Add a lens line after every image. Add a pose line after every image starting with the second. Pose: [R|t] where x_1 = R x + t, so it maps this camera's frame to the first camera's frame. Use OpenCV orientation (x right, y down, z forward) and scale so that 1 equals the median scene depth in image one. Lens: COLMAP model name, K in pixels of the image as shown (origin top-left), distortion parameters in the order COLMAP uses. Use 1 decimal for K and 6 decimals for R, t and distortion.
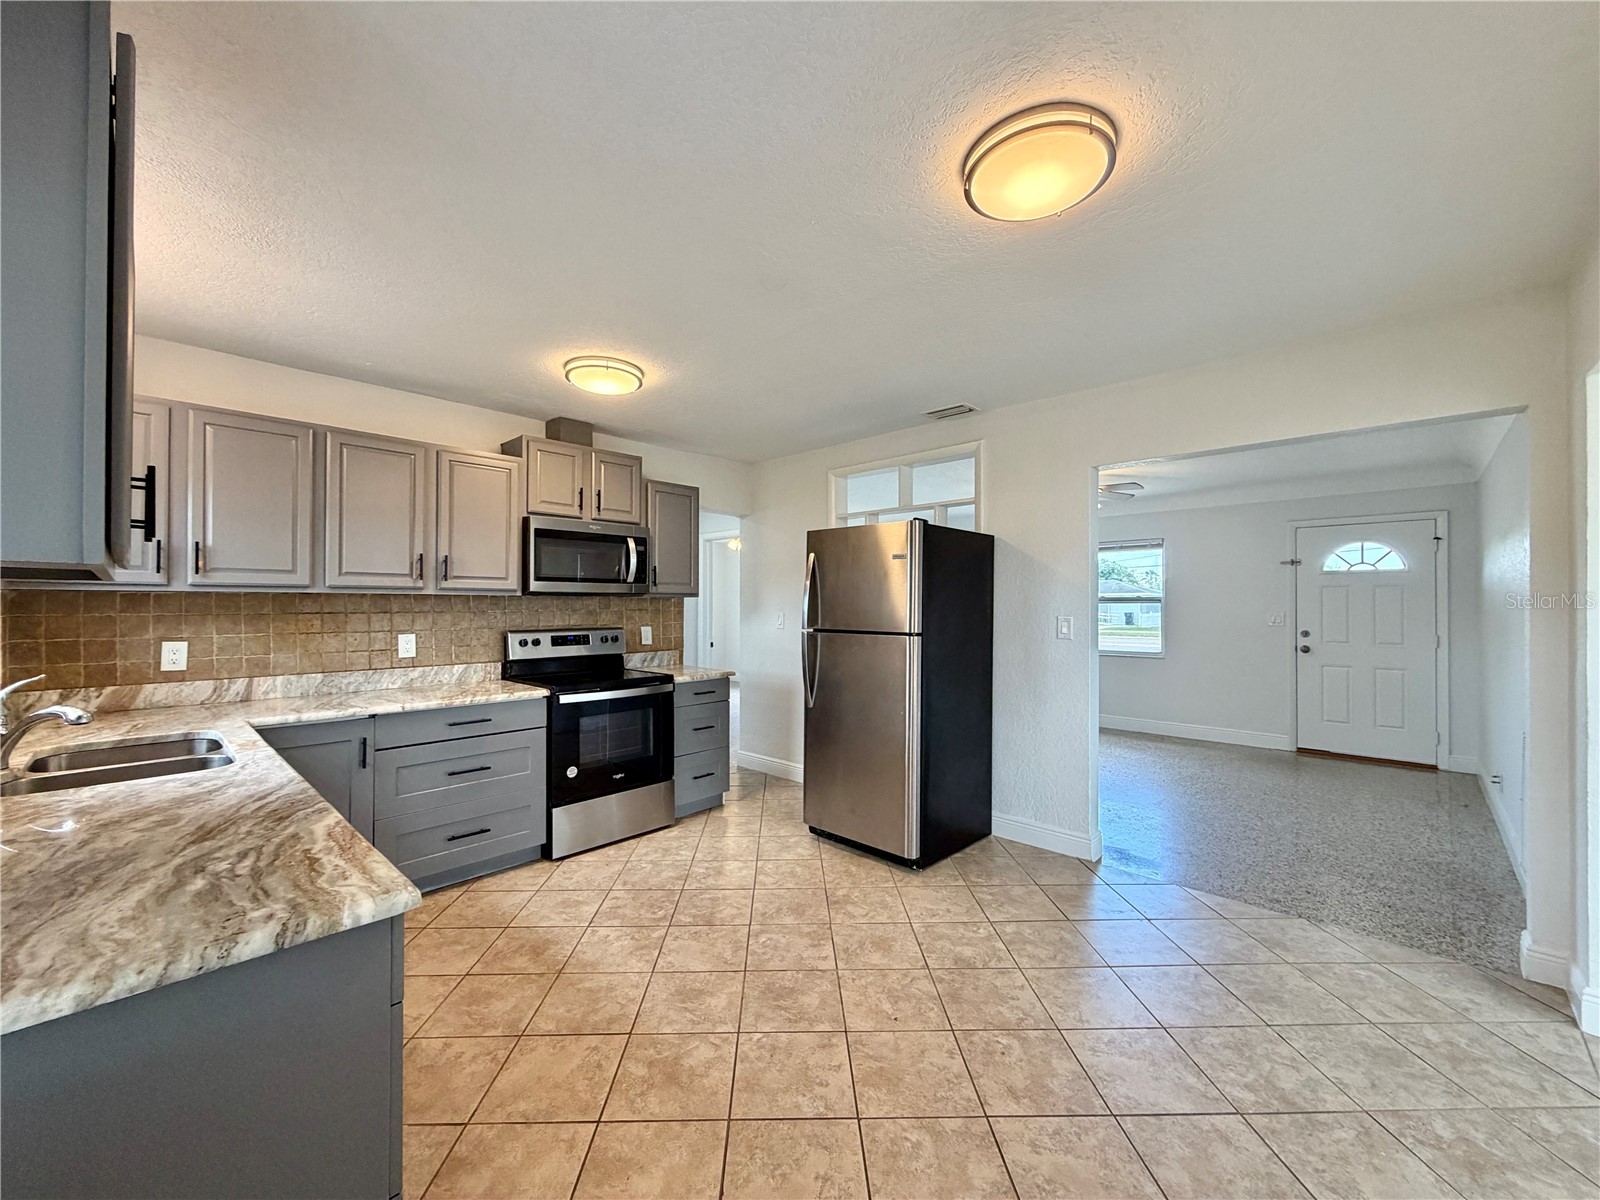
lens RADIAL K [[637.4, 0, 797.9], [0, 637.4, 602.9], [0, 0, 1]] dist [0.001251, -0.000532]
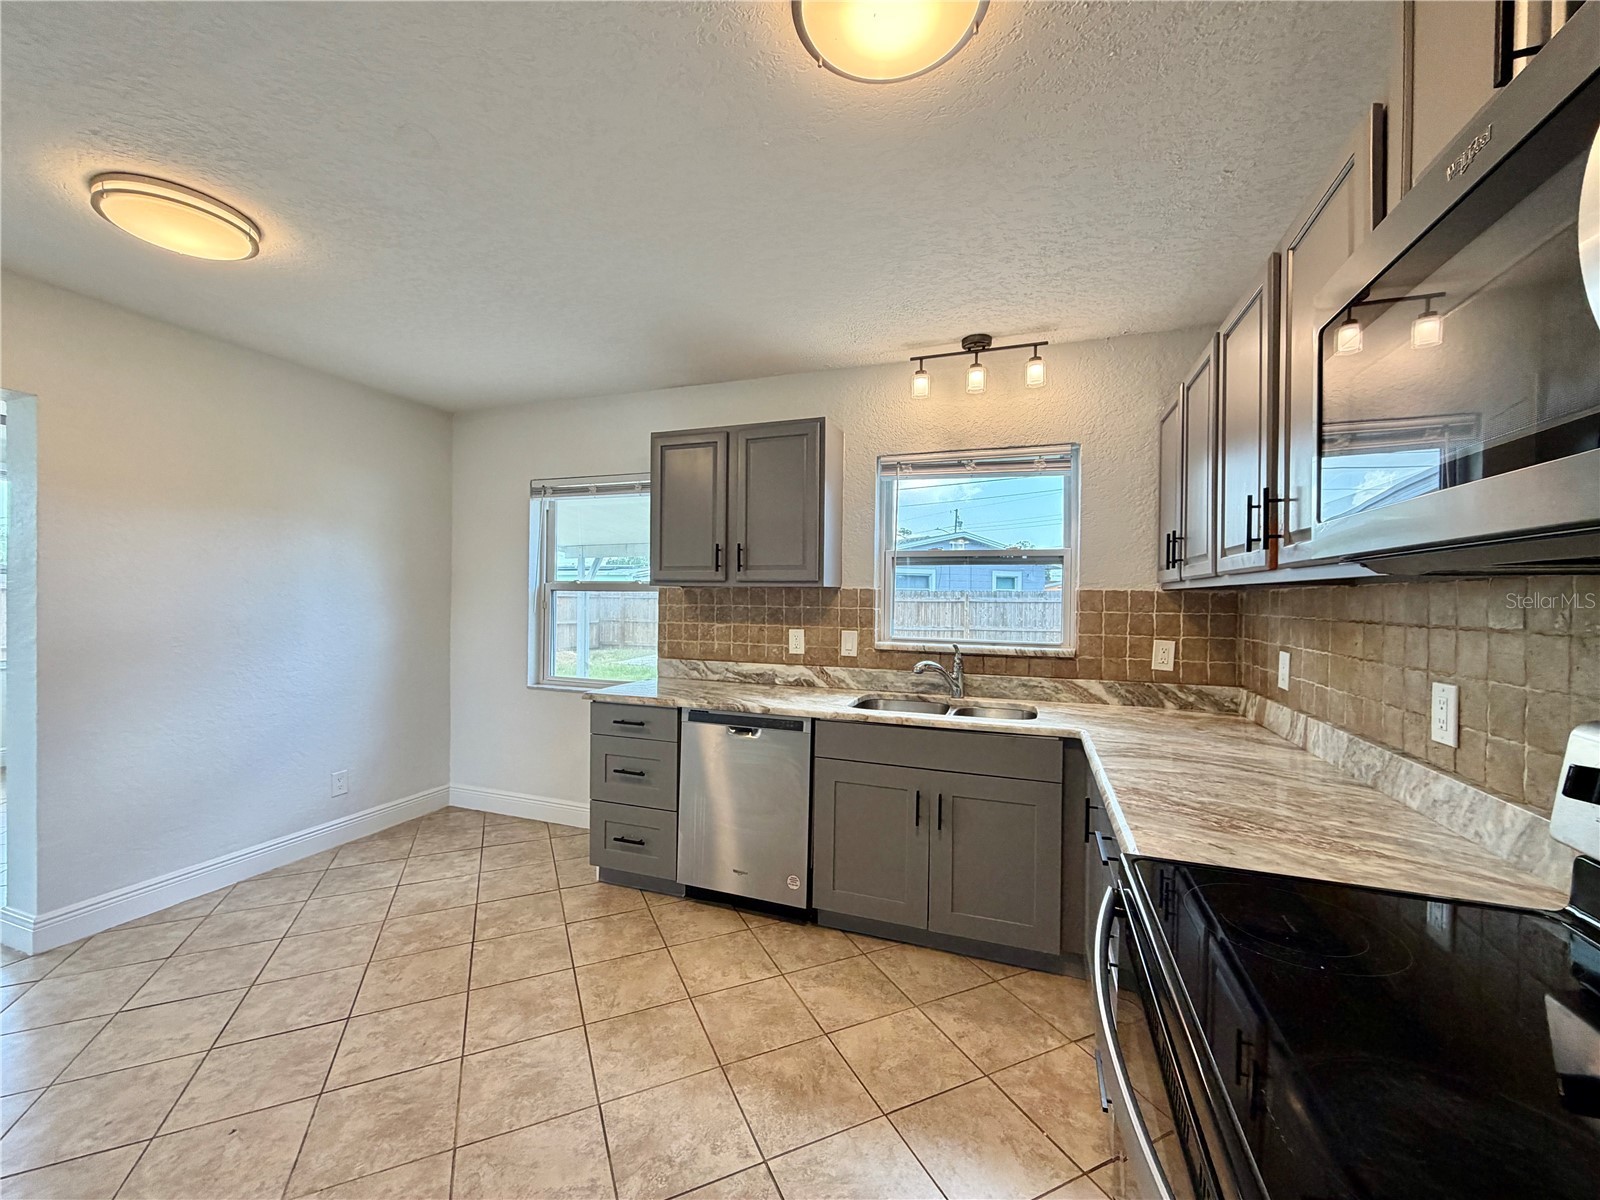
lens RADIAL K [[637.4, 0, 797.9], [0, 637.4, 602.9], [0, 0, 1]] dist [0.001251, -0.000532]
pose [[-0.916604, -0.007566, -0.399725, -0.105164], [-0.010706, 0.999927, 0.005623, 0.002091], [0.399653, 0.009433, -0.916618, 1.310670]]
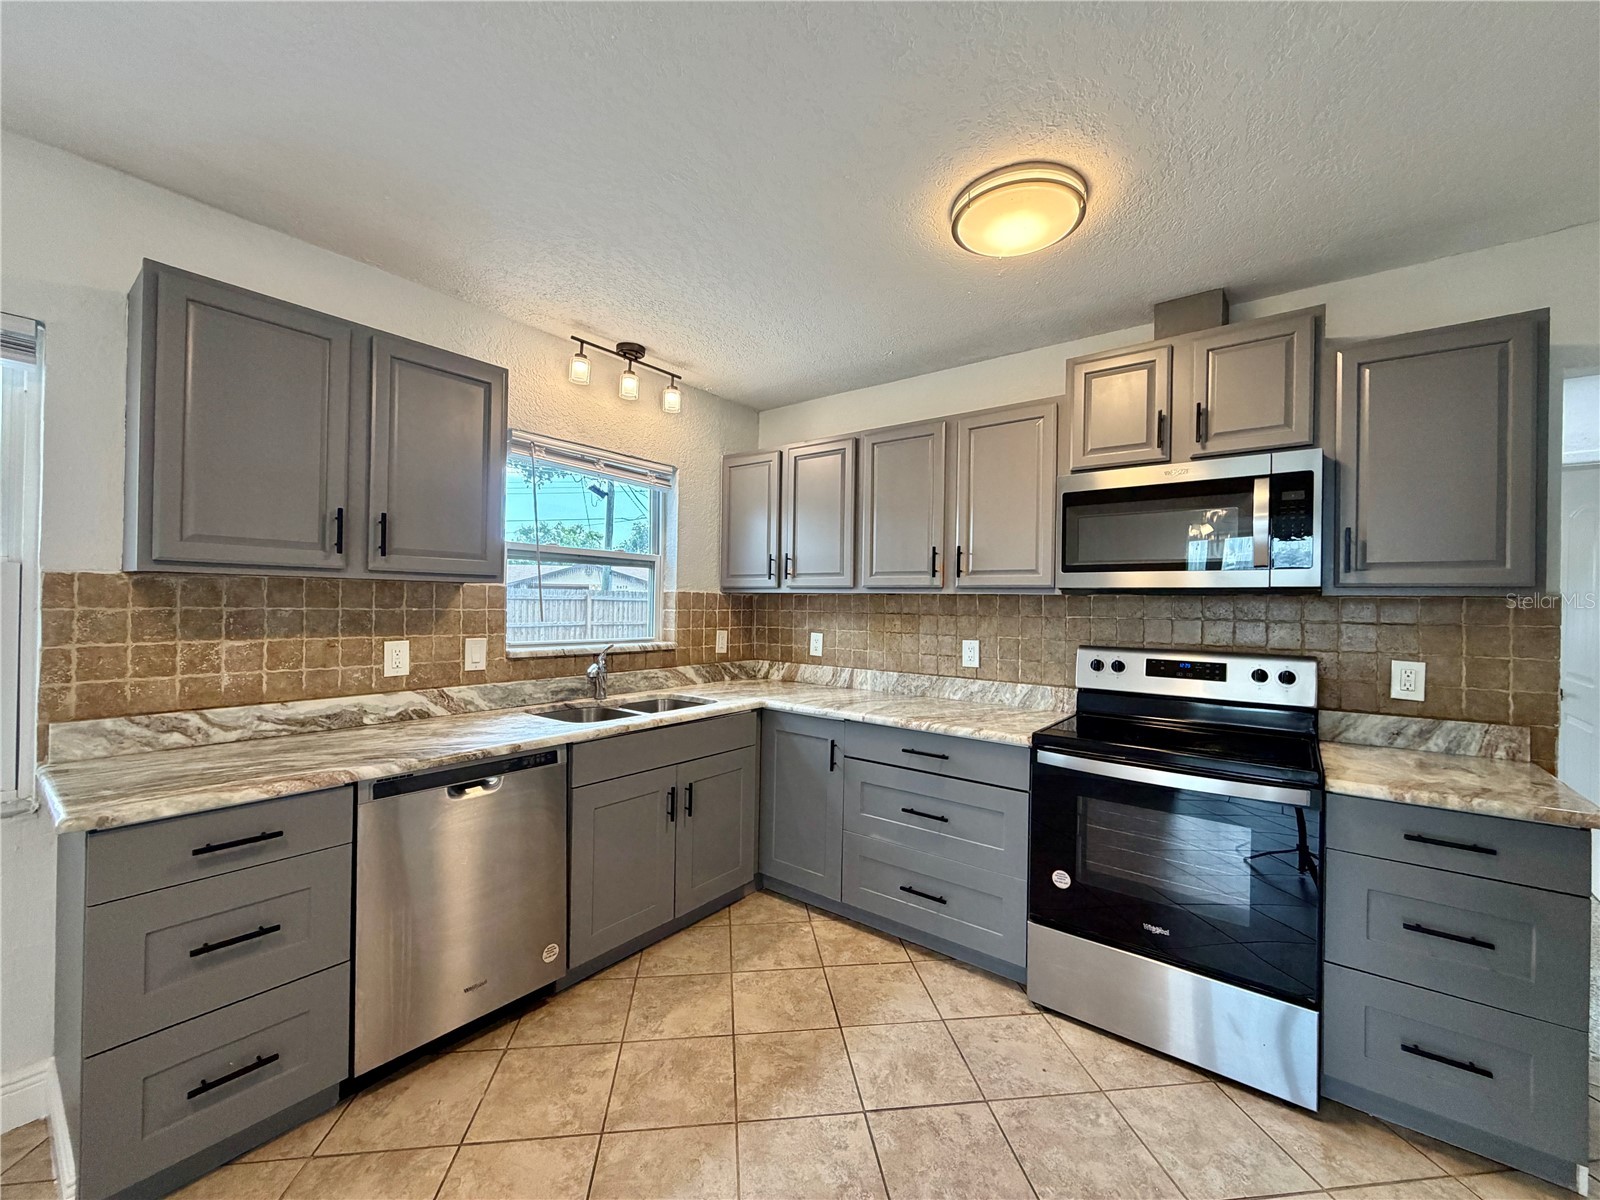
lens RADIAL K [[637.4, 0, 797.9], [0, 637.4, 602.9], [0, 0, 1]] dist [0.001251, -0.000532]
pose [[0.101704, 0.000780, -0.994814, 0.253248], [-0.013348, 0.999911, -0.000580, 0.001694], [0.994725, 0.013338, 0.101705, 0.738143]]
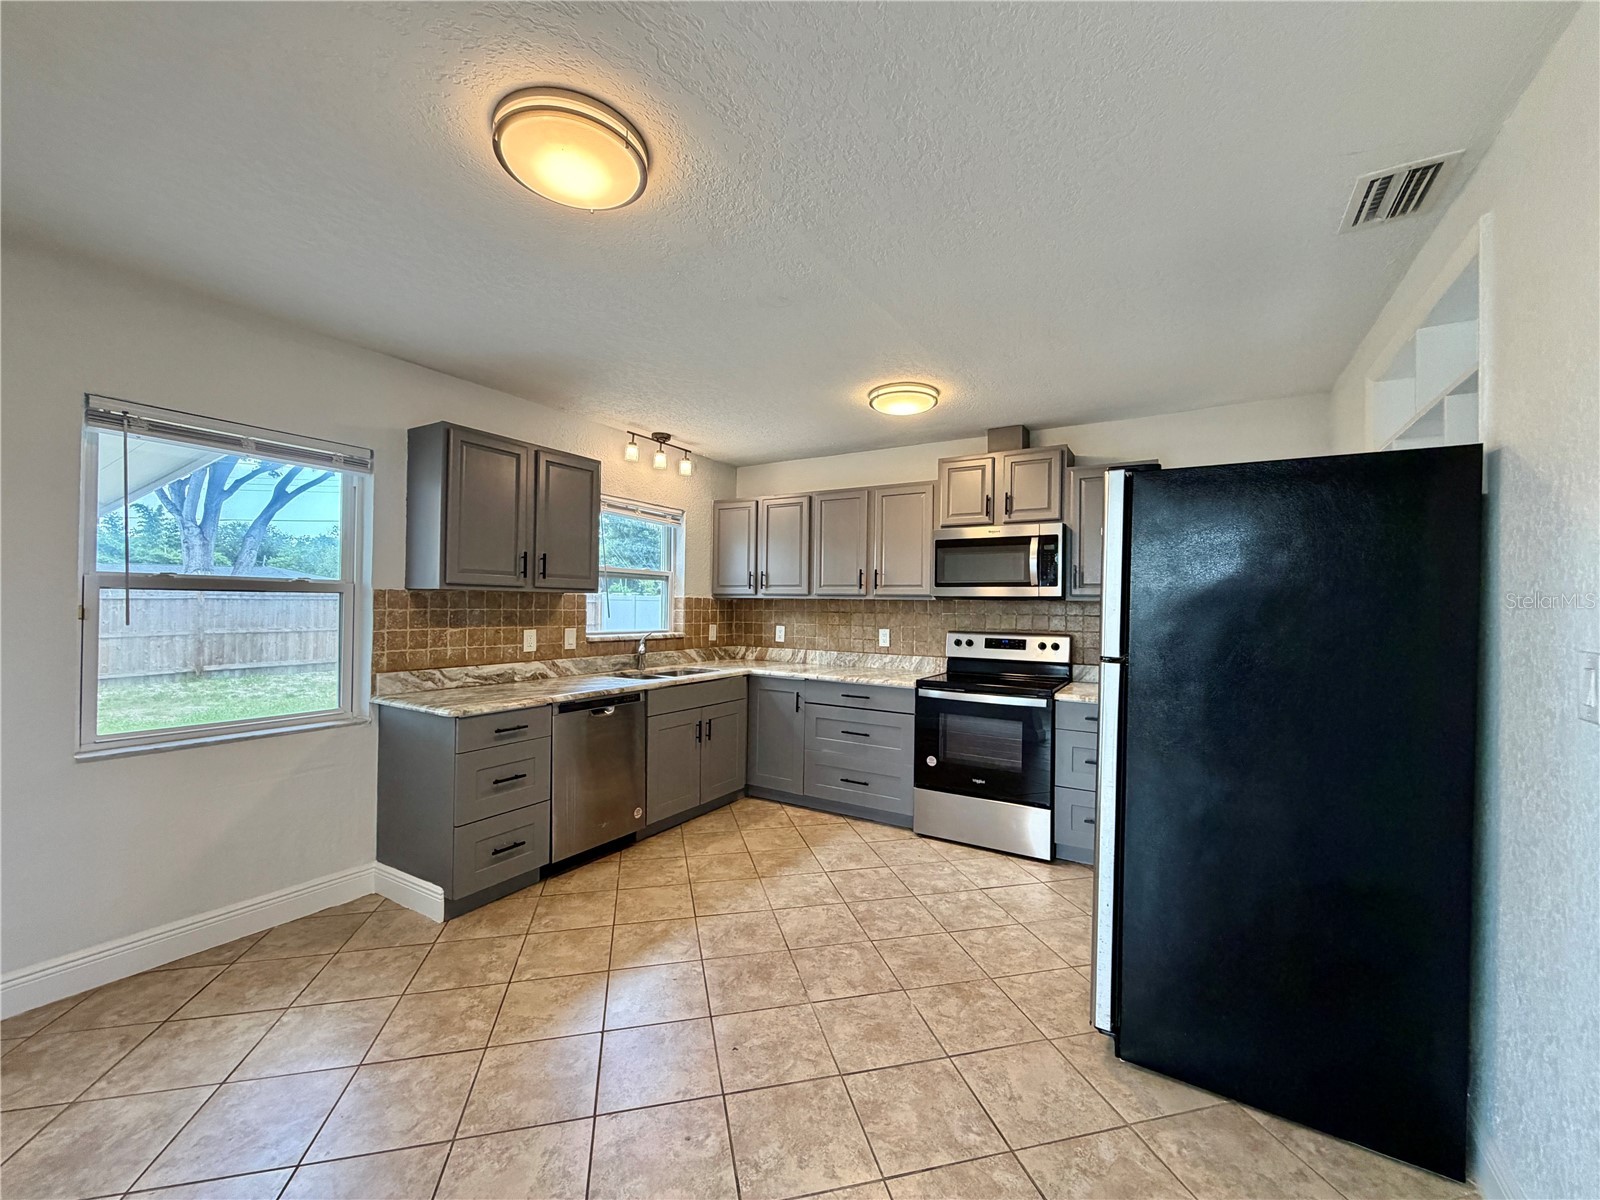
lens RADIAL K [[637.4, 0, 797.9], [0, 637.4, 602.9], [0, 0, 1]] dist [0.001251, -0.000532]
pose [[0.211080, -0.001043, -0.977468, 0.722945], [-0.011214, 0.999931, -0.003489, 0.000631], [0.977405, 0.011698, 0.211054, 0.588391]]
